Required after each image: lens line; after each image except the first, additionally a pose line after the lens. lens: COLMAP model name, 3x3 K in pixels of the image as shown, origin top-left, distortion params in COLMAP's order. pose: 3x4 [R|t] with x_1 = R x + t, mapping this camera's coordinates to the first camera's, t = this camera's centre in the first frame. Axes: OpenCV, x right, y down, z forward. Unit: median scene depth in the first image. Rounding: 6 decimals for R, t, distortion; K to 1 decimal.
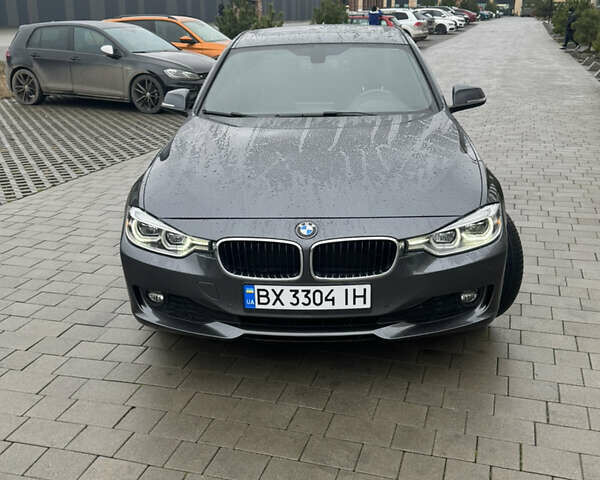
lens RADIAL K [[655.7, 0, 300.0], [0, 655.7, 240.0], [0, 0, 1]] dist [0.200364, -0.418141]
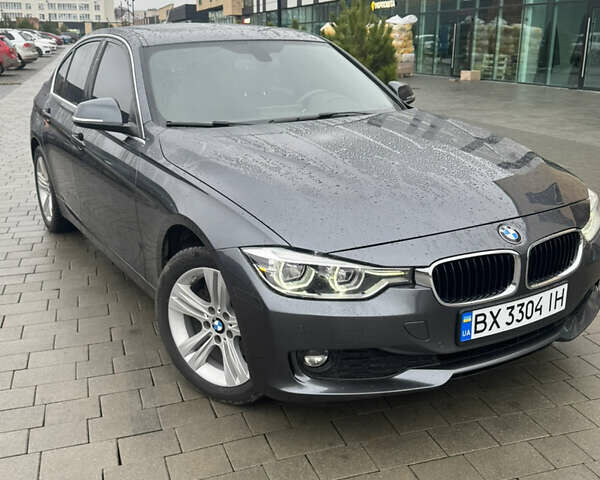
lens RADIAL K [[655.7, 0, 300.0], [0, 655.7, 240.0], [0, 0, 1]] dist [0.200364, -0.418141]
pose [[0.827984, -0.156403, 0.538498, -0.677417], [0.173895, 0.984589, 0.018588, -0.070911], [-0.533107, 0.078251, 0.842422, 0.411965]]
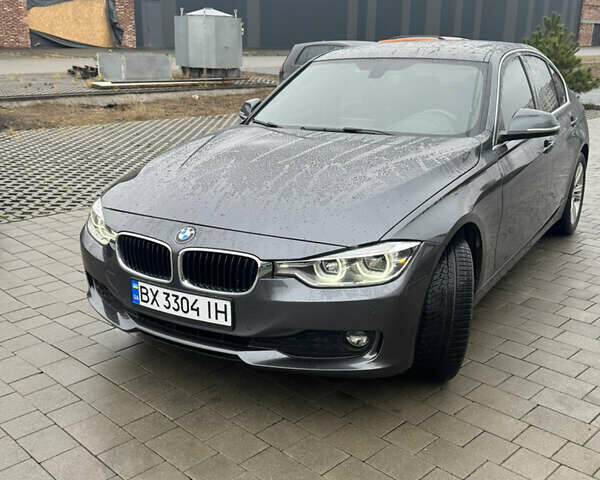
lens RADIAL K [[655.7, 0, 300.0], [0, 655.7, 240.0], [0, 0, 1]] dist [0.200364, -0.418141]
pose [[0.884468, 0.148383, -0.442379, 0.597562], [-0.162326, 0.986716, 0.006420, -0.041996], [0.437455, 0.066131, 0.896805, 0.183539]]
